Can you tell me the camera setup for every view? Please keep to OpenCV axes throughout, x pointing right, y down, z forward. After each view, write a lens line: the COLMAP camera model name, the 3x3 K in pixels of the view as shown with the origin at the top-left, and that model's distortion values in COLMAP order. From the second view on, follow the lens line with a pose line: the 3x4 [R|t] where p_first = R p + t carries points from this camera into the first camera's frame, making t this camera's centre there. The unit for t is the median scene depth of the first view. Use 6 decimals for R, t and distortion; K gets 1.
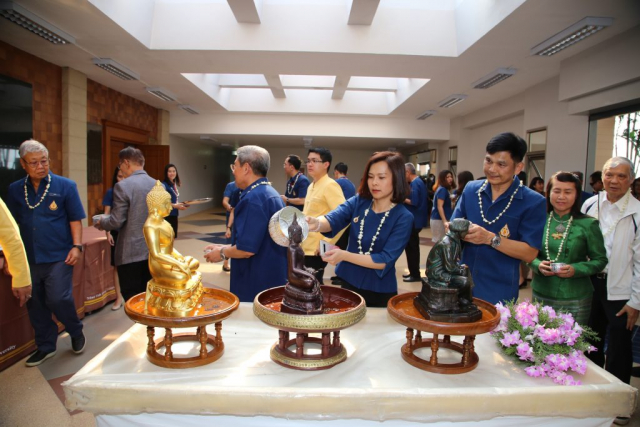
lens RADIAL K [[435.4, 0, 320.0], [0, 435.4, 213.5], [0, 0, 1]] dist [-0.131907, 0.064401]
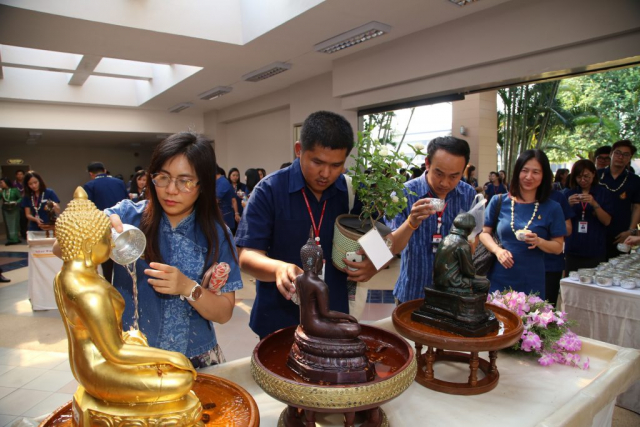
lens RADIAL K [[425.6, 0, 320.0], [0, 425.6, 213.5], [0, 0, 1]] dist [-0.123164, 0.063706]
pose [[0.799449, -0.089632, 0.594009, -0.107863], [0.082345, 0.995823, 0.039439, -0.012263], [-0.595063, 0.017385, 0.803491, 0.122712]]
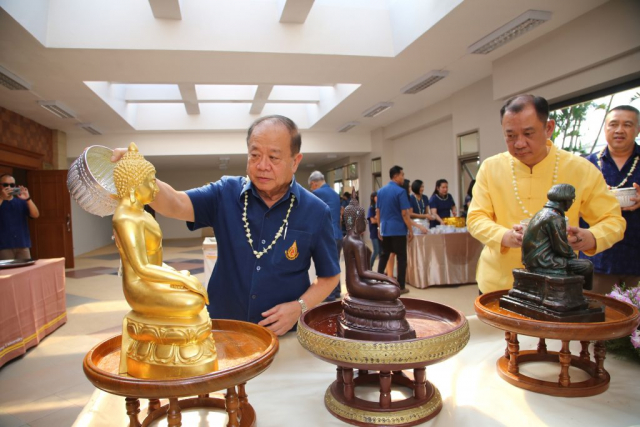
lens RADIAL K [[435.4, 0, 320.0], [0, 435.4, 213.5], [0, 0, 1]] dist [-0.131907, 0.064401]
pose [[0.973552, -0.066537, 0.218563, -0.063827], [0.079453, 0.995541, -0.050838, 0.017199], [-0.214206, 0.066859, 0.974498, 0.094218]]
